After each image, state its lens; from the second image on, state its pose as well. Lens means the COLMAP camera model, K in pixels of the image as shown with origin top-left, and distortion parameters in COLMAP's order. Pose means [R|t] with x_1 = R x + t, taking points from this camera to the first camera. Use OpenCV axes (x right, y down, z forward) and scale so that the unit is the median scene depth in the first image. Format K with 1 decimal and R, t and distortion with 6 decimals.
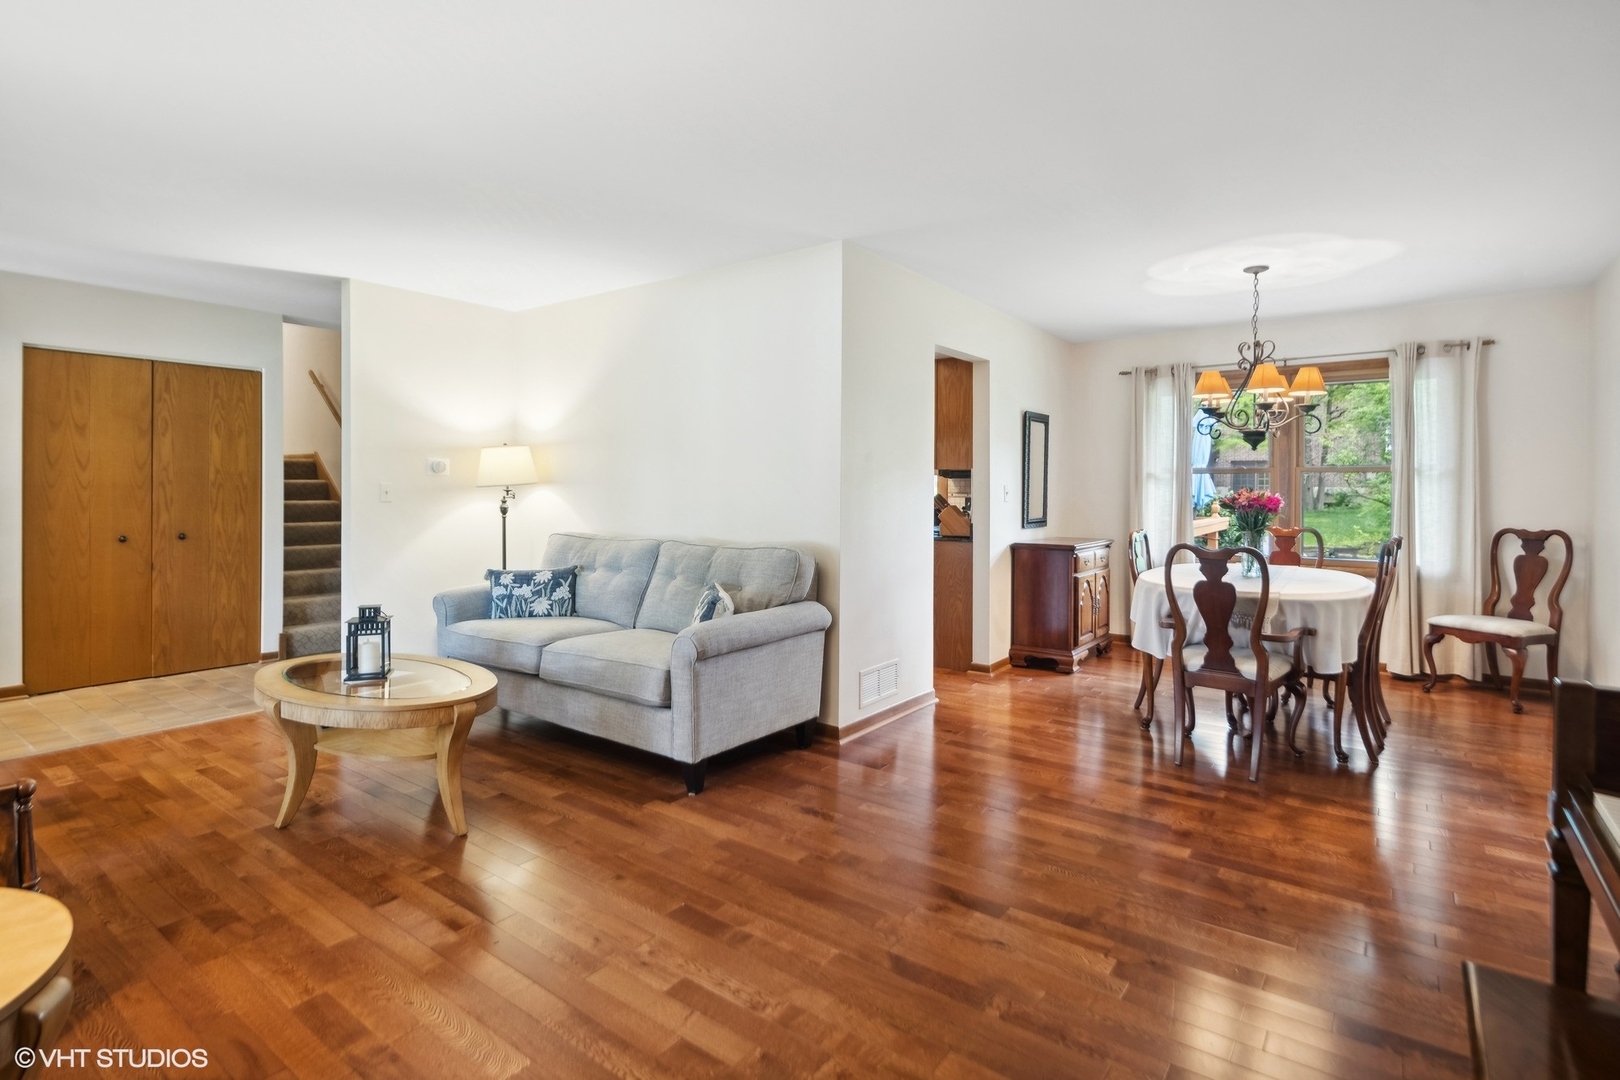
lens RADIAL K [[785.5, 0, 810.1], [0, 785.5, 492.5], [0, 0, 1]] dist [0.000778, -0.001563]
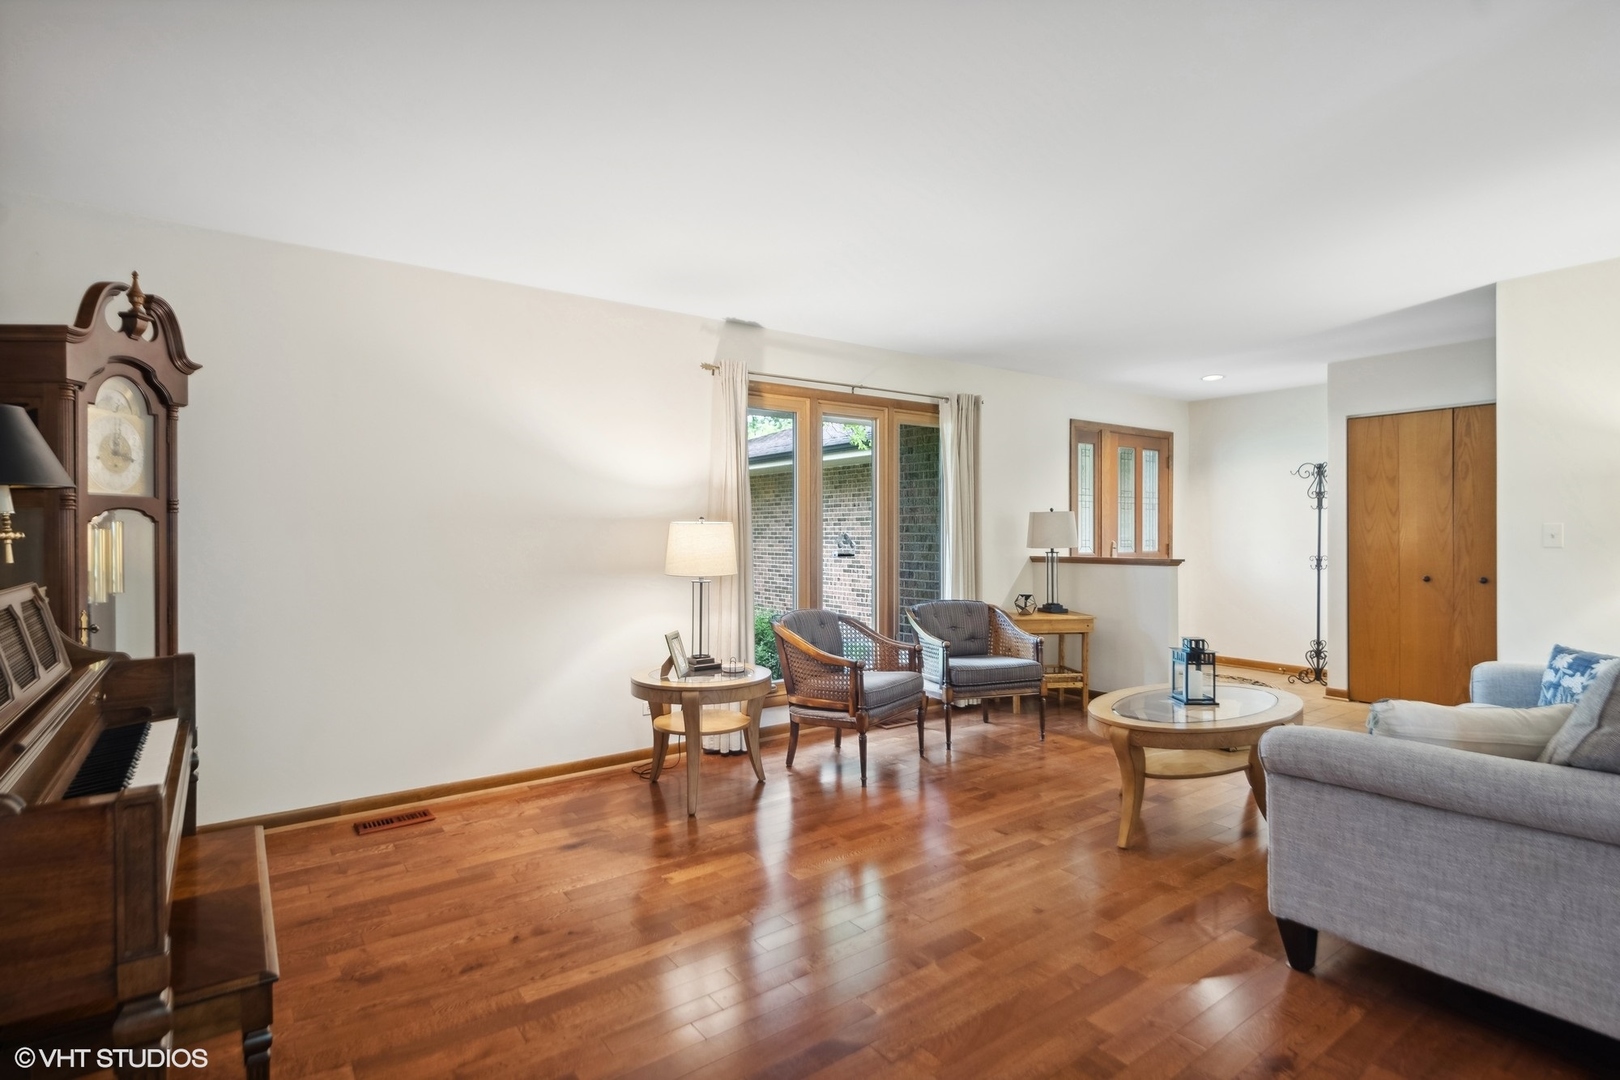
lens RADIAL K [[785.5, 0, 809.1], [0, 785.5, 539.8], [0, 0, 1]] dist [0.000778, -0.001563]
pose [[-0.286741, 0.003861, -0.958000, 0.427525], [0.000958, 0.999993, 0.003744, 0.000934], [0.958008, 0.000156, -0.286743, 0.523295]]
